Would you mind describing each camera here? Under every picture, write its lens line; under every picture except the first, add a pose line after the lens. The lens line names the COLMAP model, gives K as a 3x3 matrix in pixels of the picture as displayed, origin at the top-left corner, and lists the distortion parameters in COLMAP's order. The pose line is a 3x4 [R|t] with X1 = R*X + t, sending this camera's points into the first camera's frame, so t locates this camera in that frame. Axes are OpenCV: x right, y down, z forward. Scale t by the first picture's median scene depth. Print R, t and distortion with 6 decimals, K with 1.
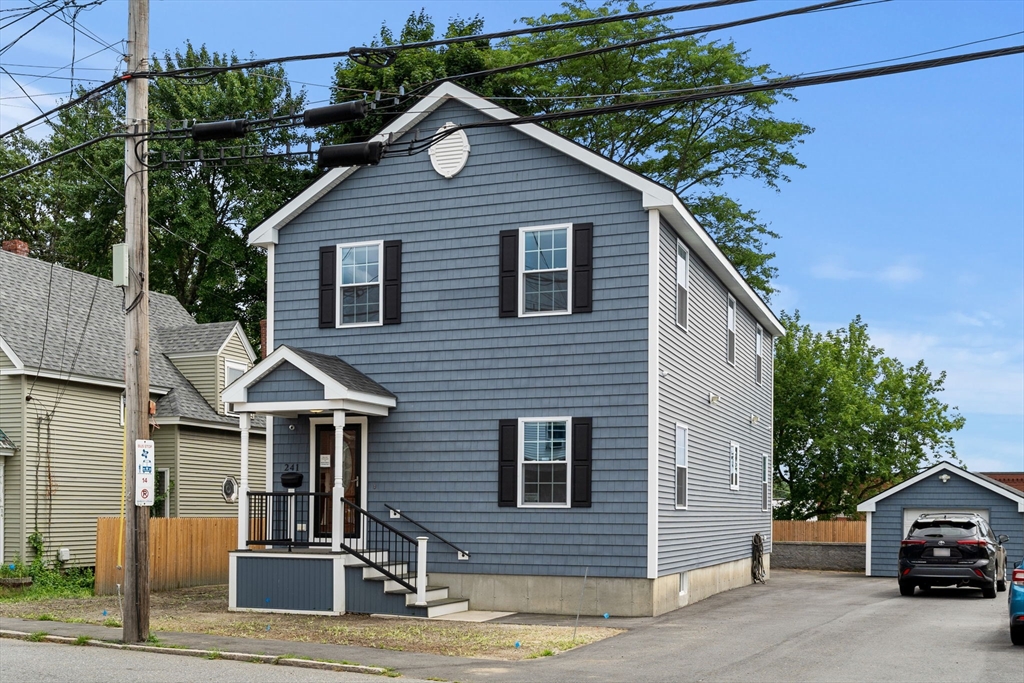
lens RADIAL K [[651.9, 0, 512.1], [0, 651.9, 319.9], [0, 0, 1]] dist [-0.002712, -0.000011]
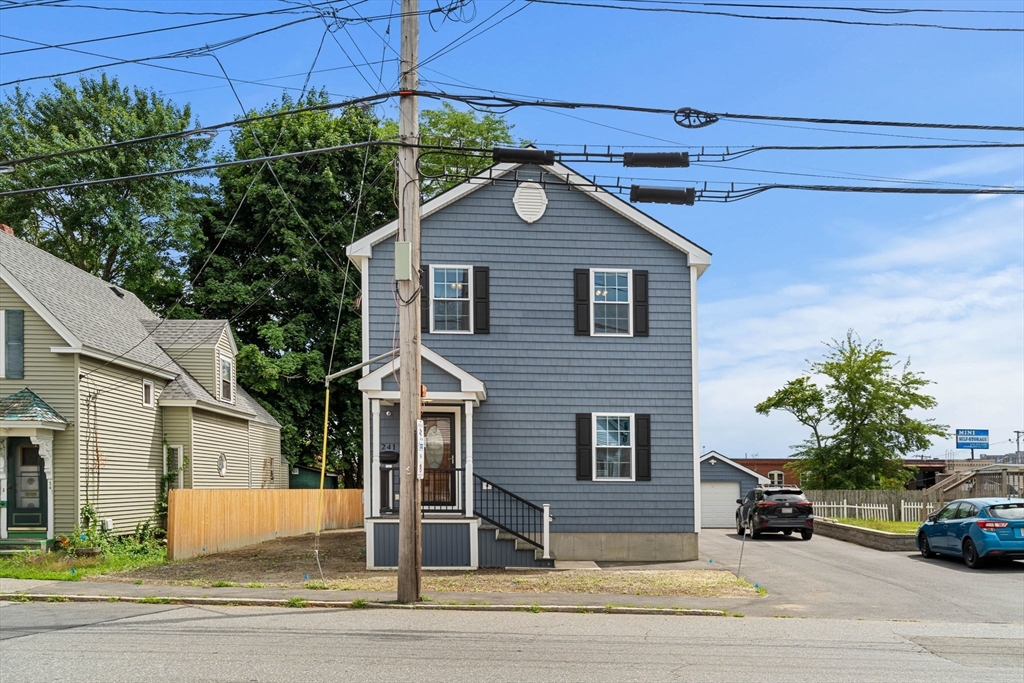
lens RADIAL K [[488.1, 0, 508.1], [0, 488.1, 340.5], [0, 0, 1]] dist [0.000823, 0.000568]
pose [[0.964587, 0.073533, 0.253309, -0.410293], [-0.074329, 0.997213, -0.006440, 0.024137], [-0.253077, -0.012616, 0.967364, 0.092854]]
